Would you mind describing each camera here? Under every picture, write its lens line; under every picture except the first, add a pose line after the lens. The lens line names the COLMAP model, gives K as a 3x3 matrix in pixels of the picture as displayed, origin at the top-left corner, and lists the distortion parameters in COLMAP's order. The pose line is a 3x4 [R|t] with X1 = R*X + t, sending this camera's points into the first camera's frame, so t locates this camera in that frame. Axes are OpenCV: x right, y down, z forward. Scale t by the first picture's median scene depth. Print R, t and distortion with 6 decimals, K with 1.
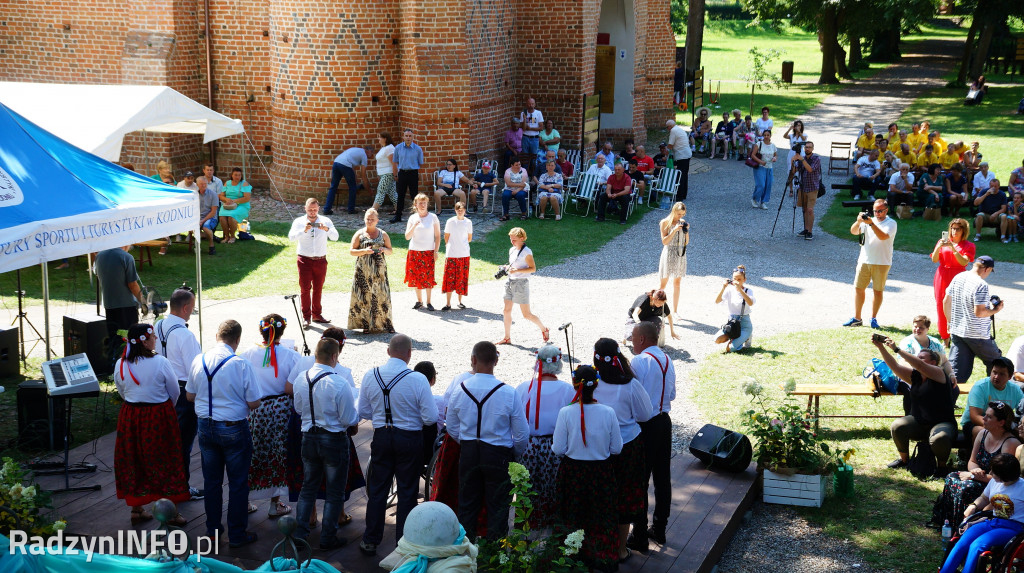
lens RADIAL K [[1880.3, 0, 512.0], [0, 1880.3, 286.5], [0, 0, 1]] dist [0.191937, 1.151391]
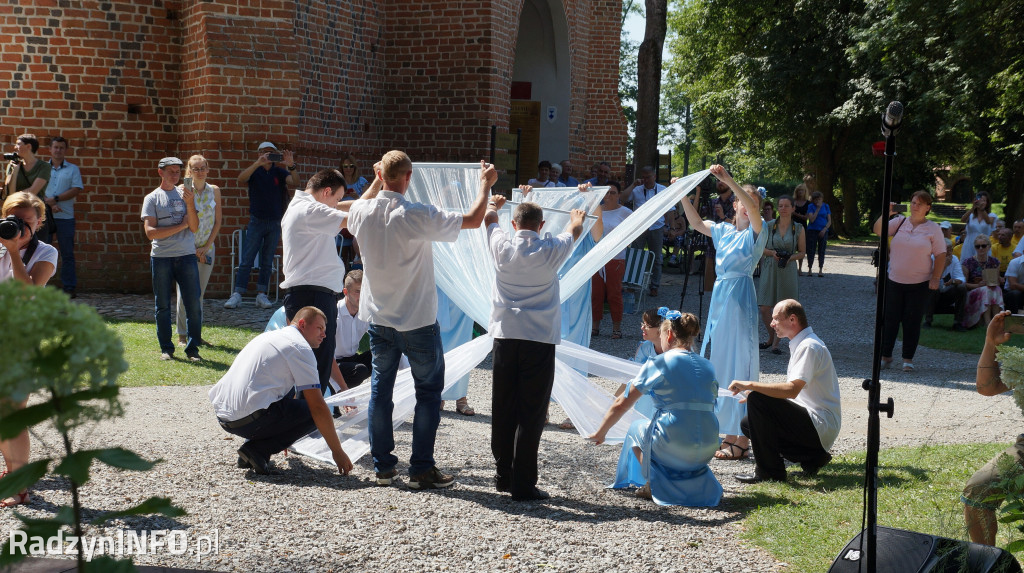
lens RADIAL K [[1880.3, 0, 512.0], [0, 1880.3, 286.5], [0, 0, 1]] dist [0.191937, 1.151391]
pose [[0.998569, 0.014556, 0.051462, 0.014492], [-0.005101, 0.983785, -0.179279, 0.058981], [-0.053237, 0.178760, 0.982451, 0.430129]]
